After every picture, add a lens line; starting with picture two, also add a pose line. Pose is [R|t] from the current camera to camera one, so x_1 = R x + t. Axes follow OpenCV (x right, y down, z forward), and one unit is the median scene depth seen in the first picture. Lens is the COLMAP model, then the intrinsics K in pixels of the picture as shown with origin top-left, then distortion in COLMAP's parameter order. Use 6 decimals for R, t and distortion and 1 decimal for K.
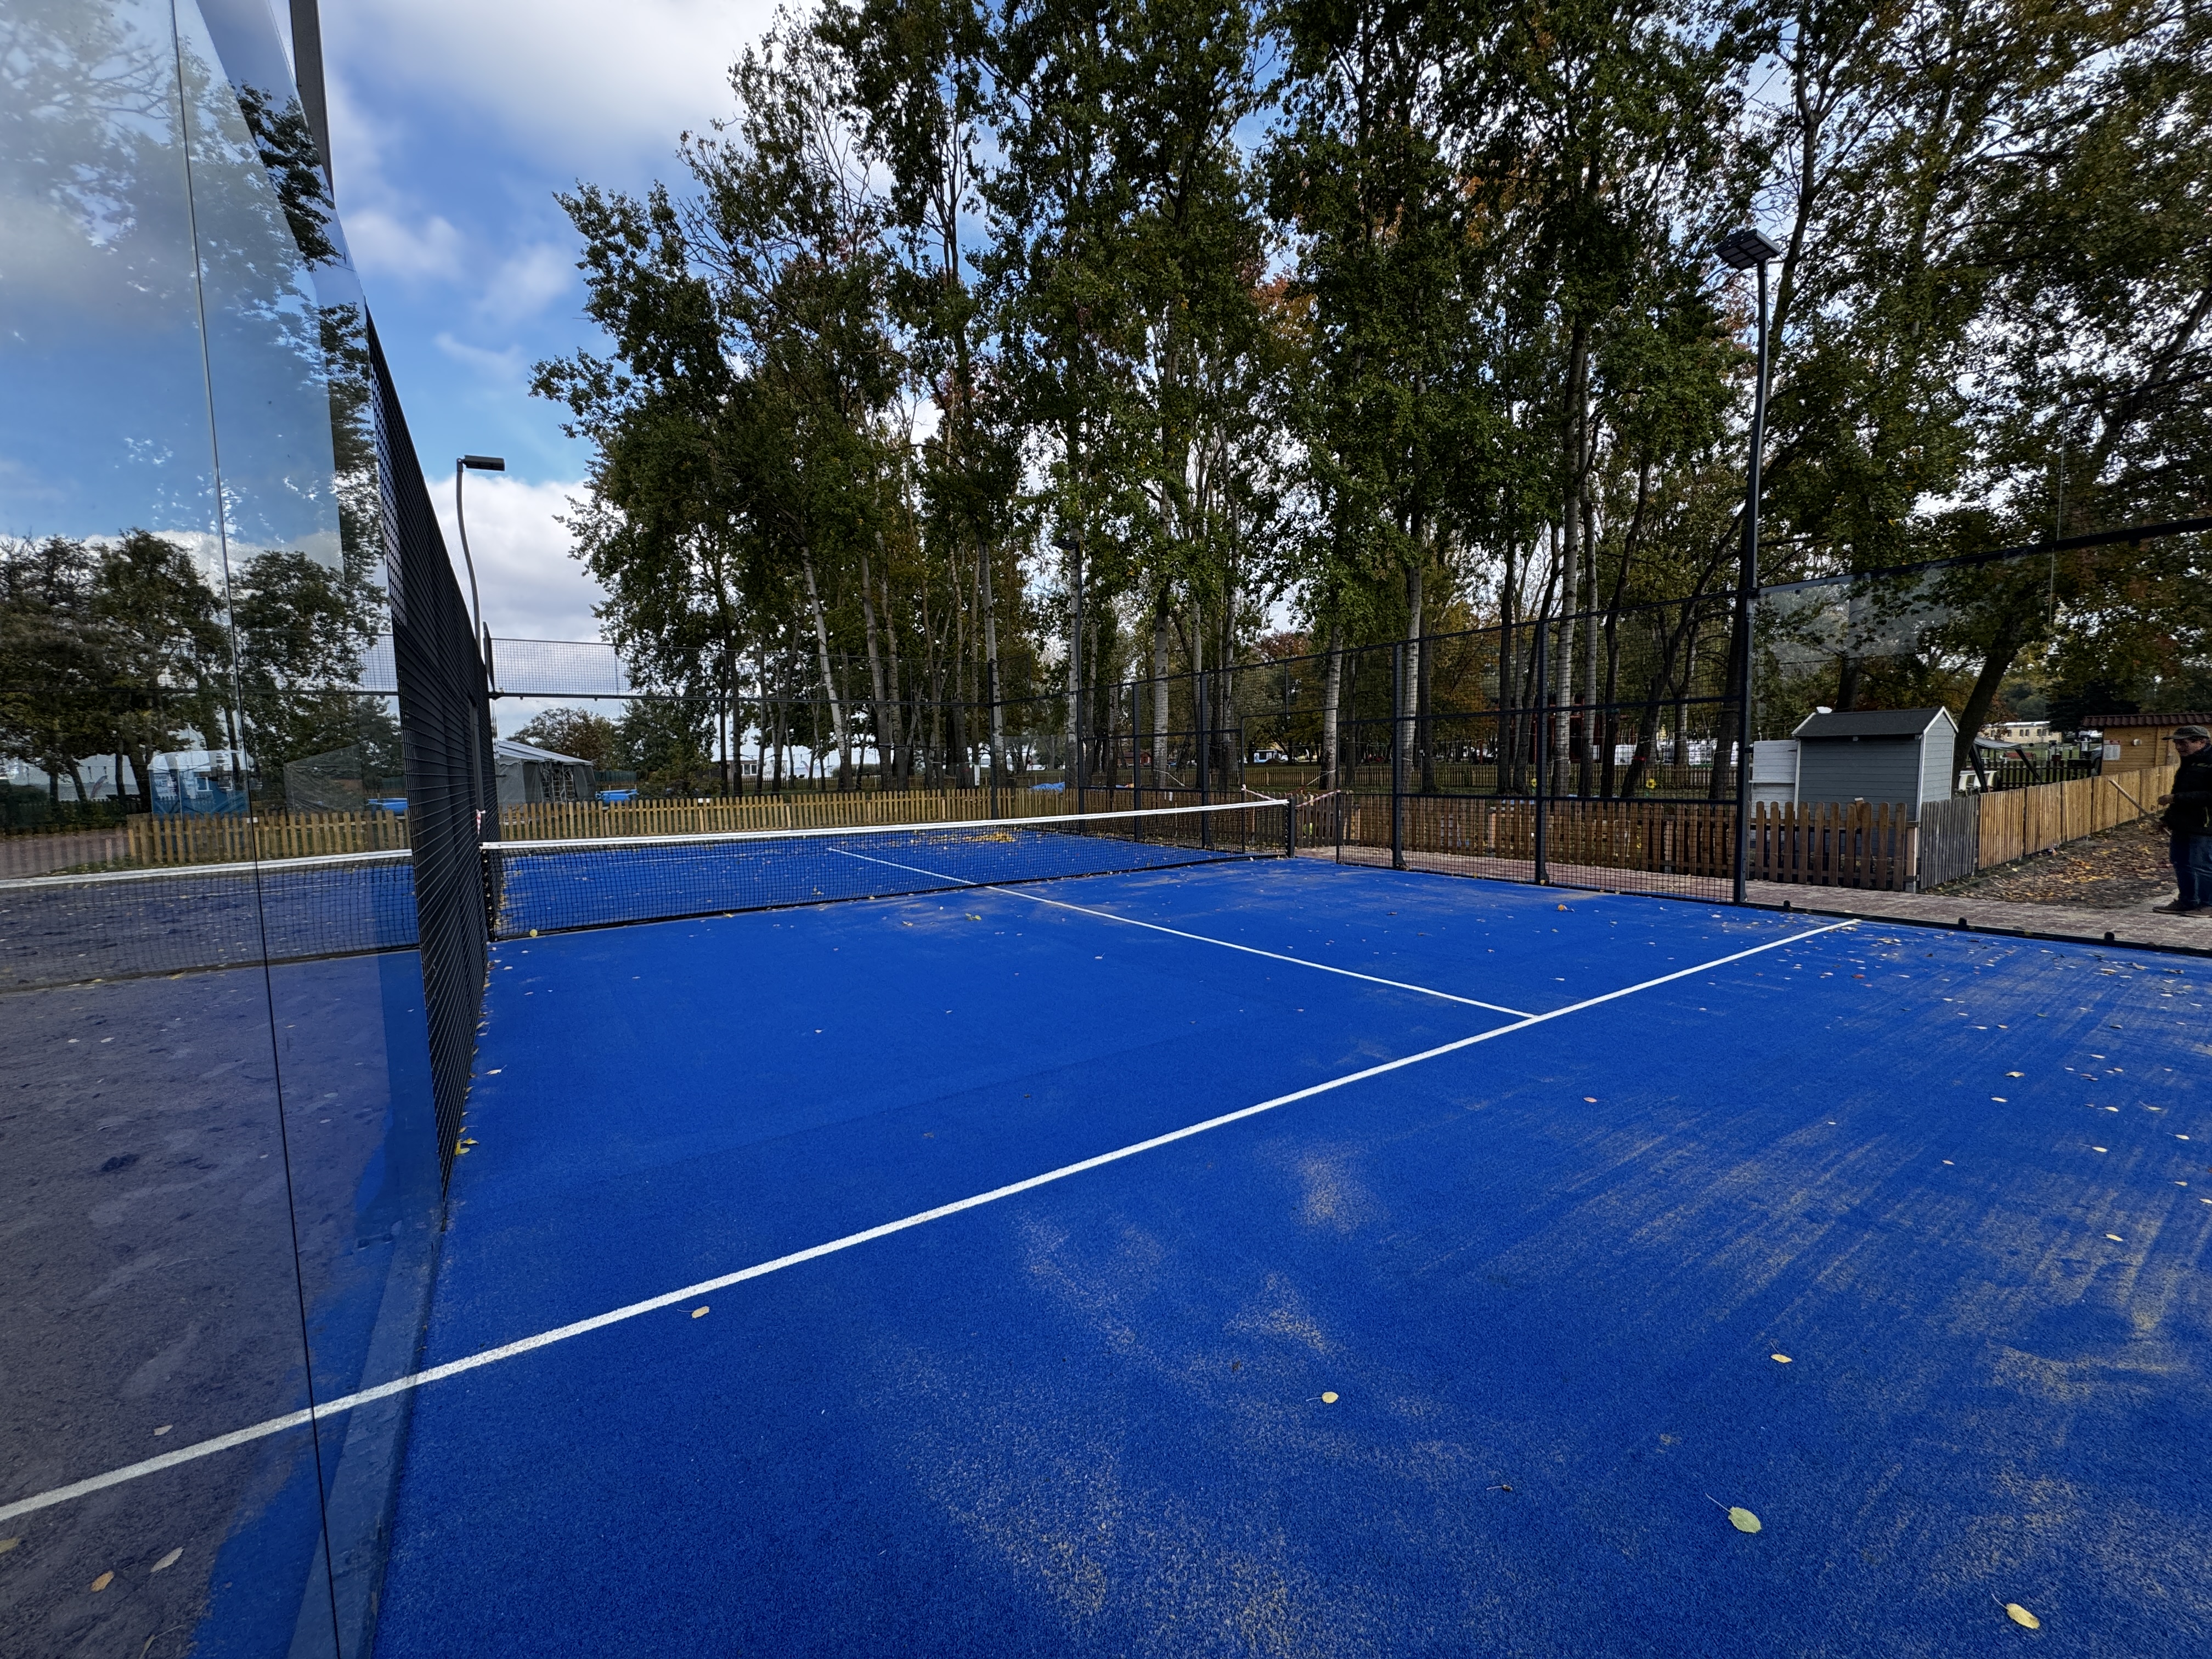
lens RADIAL K [[883.0, 0, 1110.5], [0, 883.0, 830.9], [0, 0, 1]] dist [-0.001397, 0.000327]
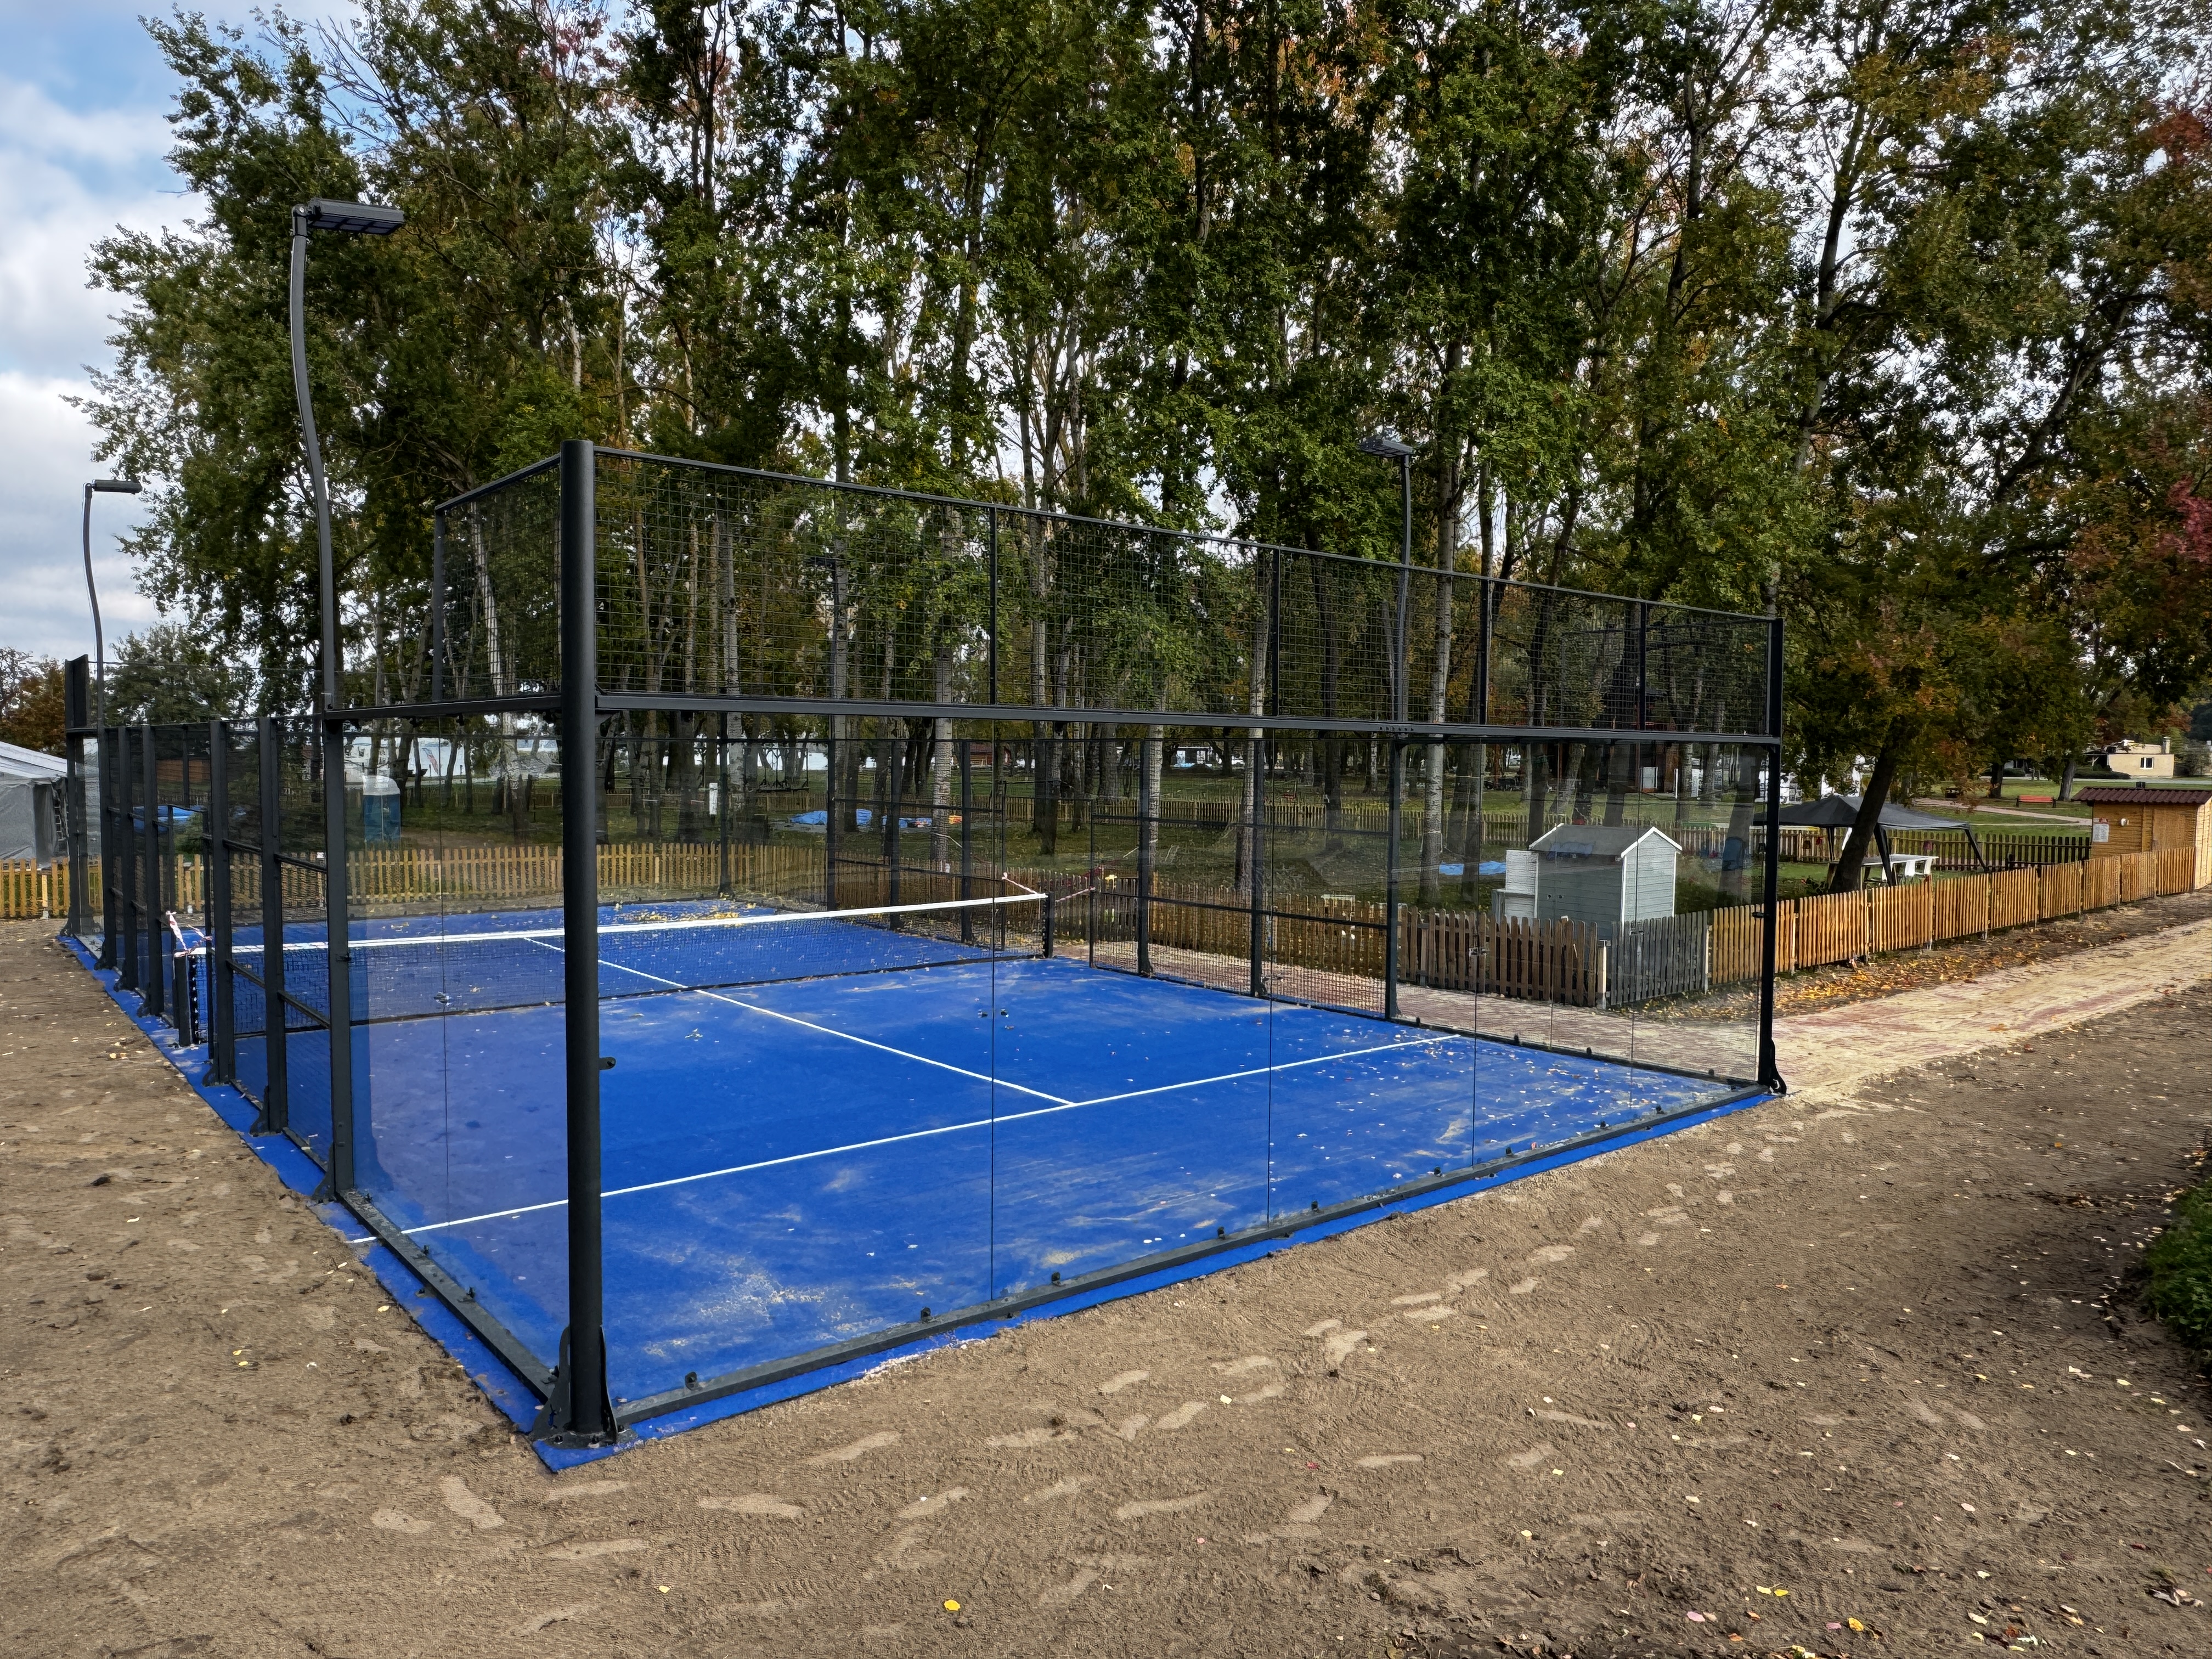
lens RADIAL K [[1462.6, 0, 1136.5], [0, 1462.6, 810.8], [0, 0, 1]] dist [0.001087, 0.001070]
pose [[0.991706, 0.028966, 0.125224, 0.148528], [-0.023973, 0.998863, -0.041198, -0.088931], [-0.126275, 0.037854, 0.991273, -0.732724]]
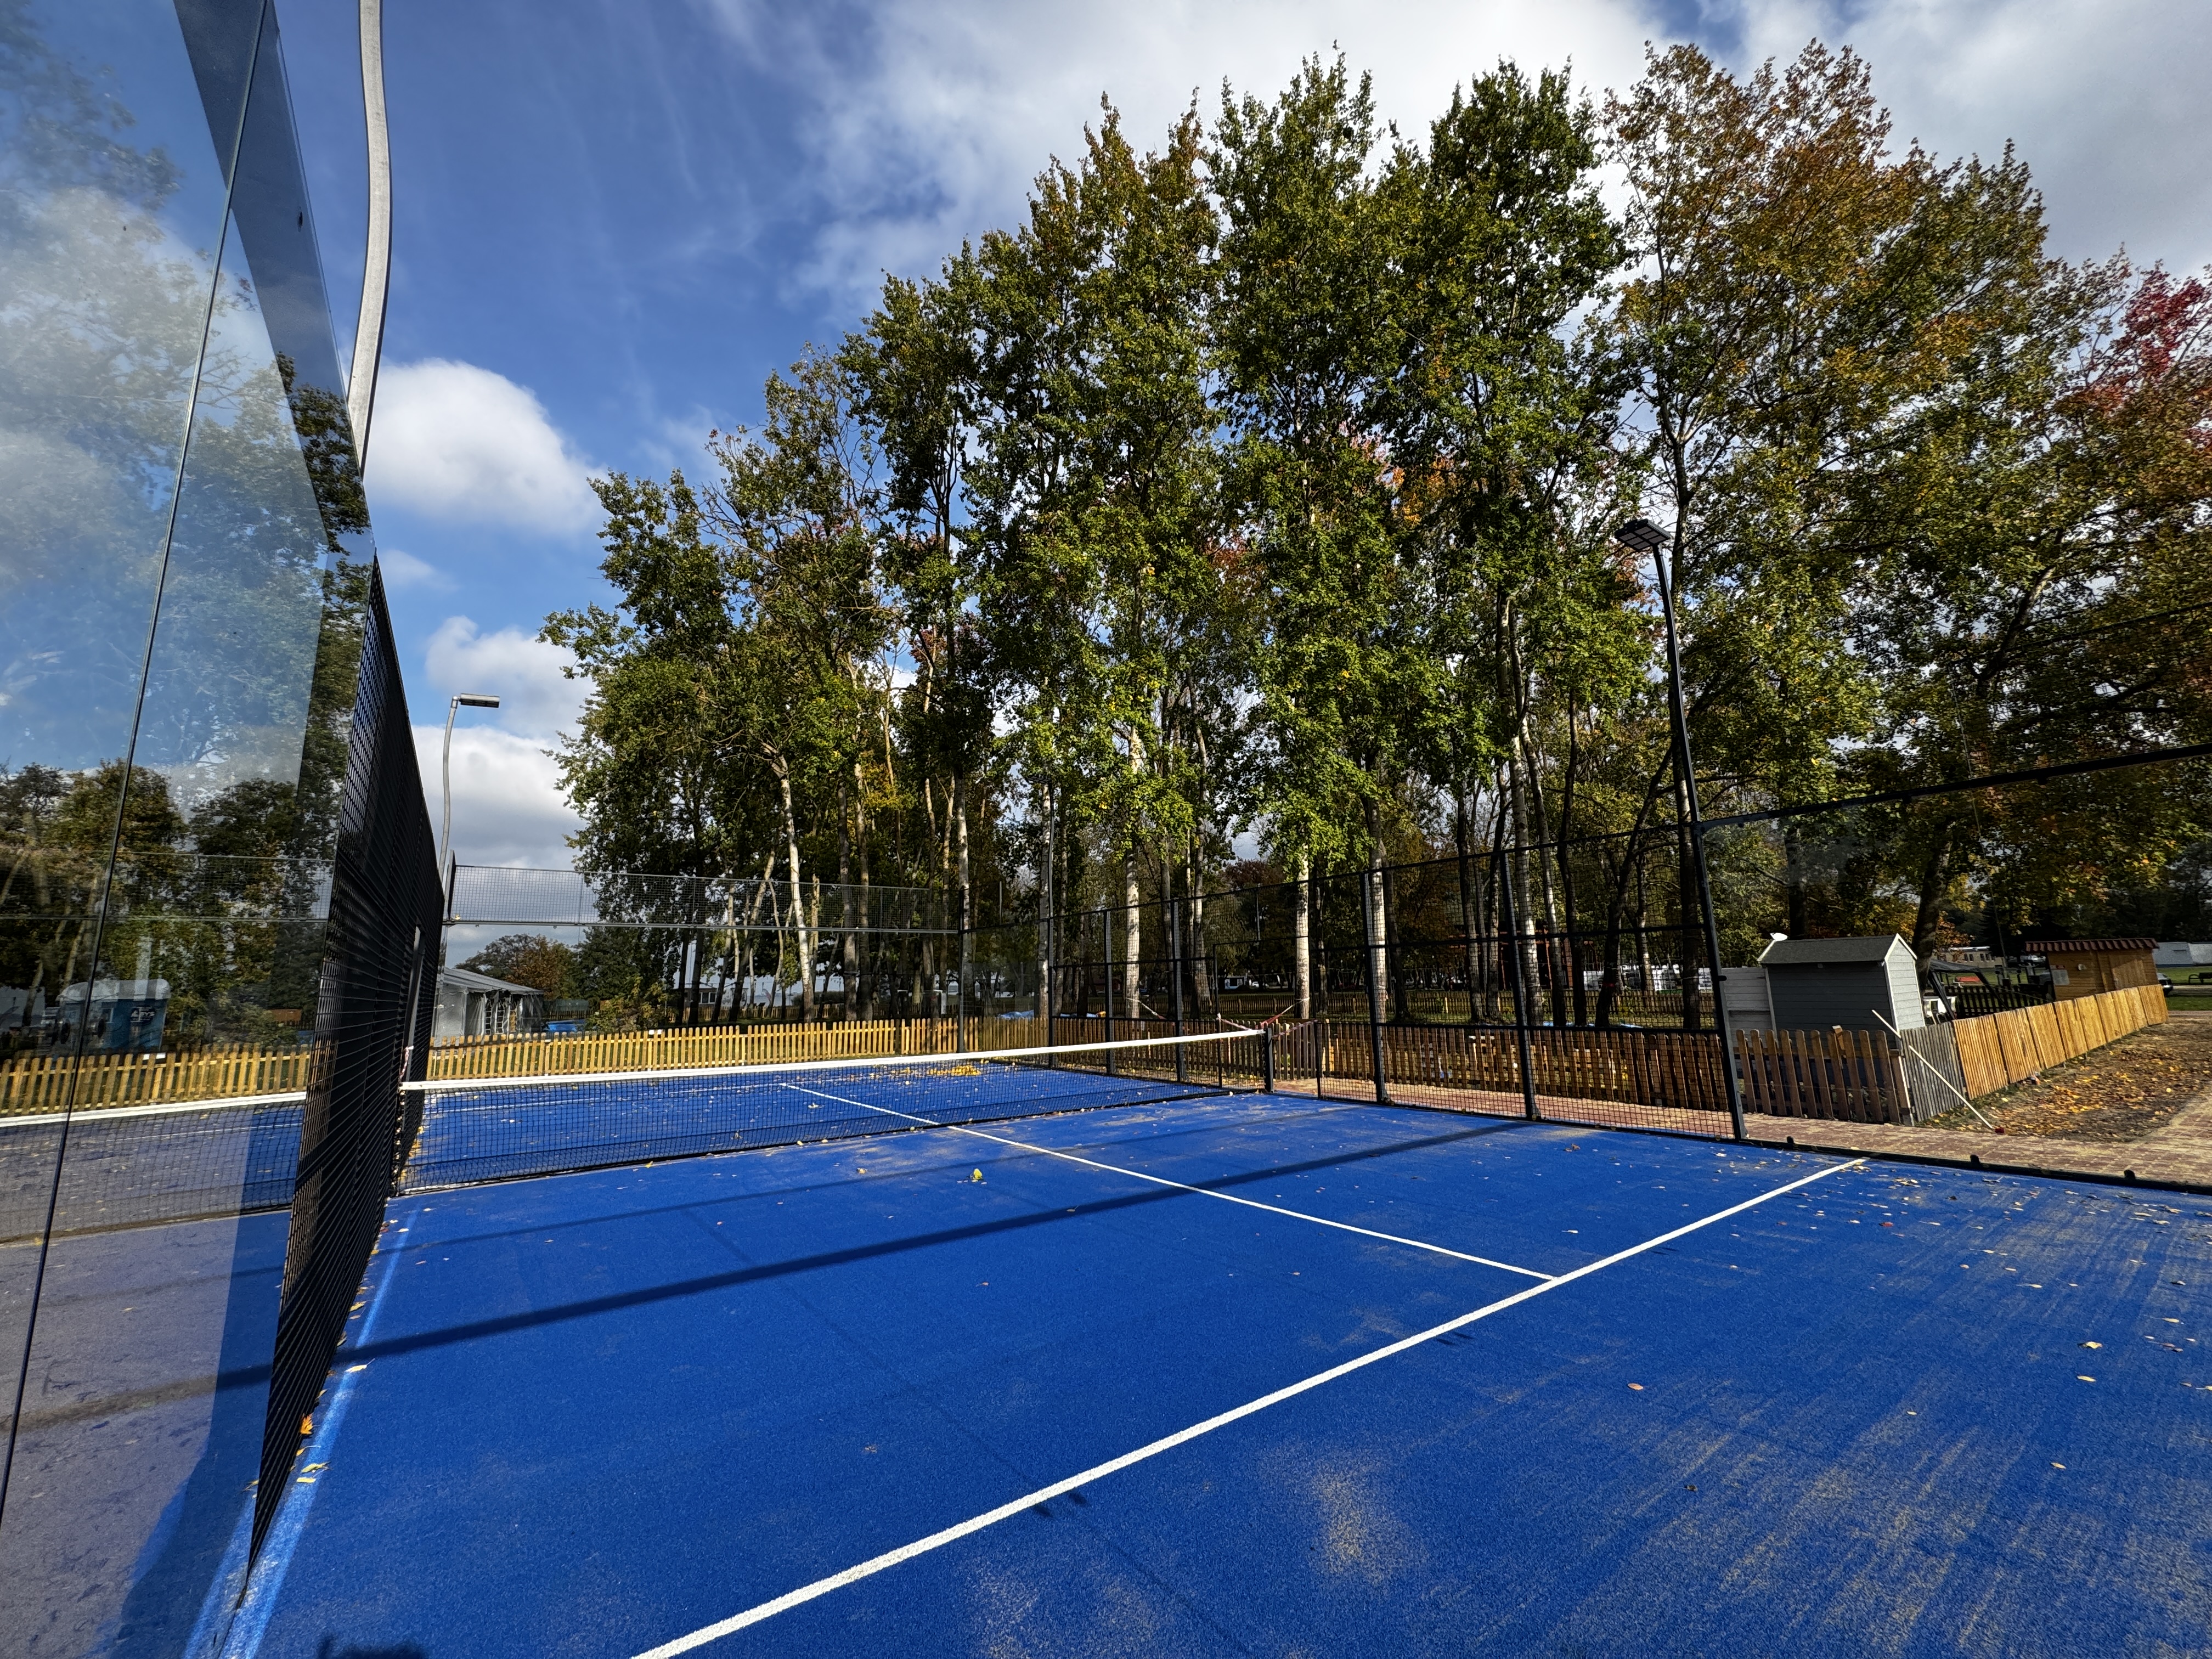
lens RADIAL K [[883.0, 0, 1110.5], [0, 883.0, 830.9], [0, 0, 1]] dist [-0.001397, 0.000327]
pose [[0.999422, 0.003466, 0.033815, -0.003321], [0.005162, 0.967774, -0.251766, -0.004447], [-0.033598, 0.251795, 0.967197, 0.013226]]
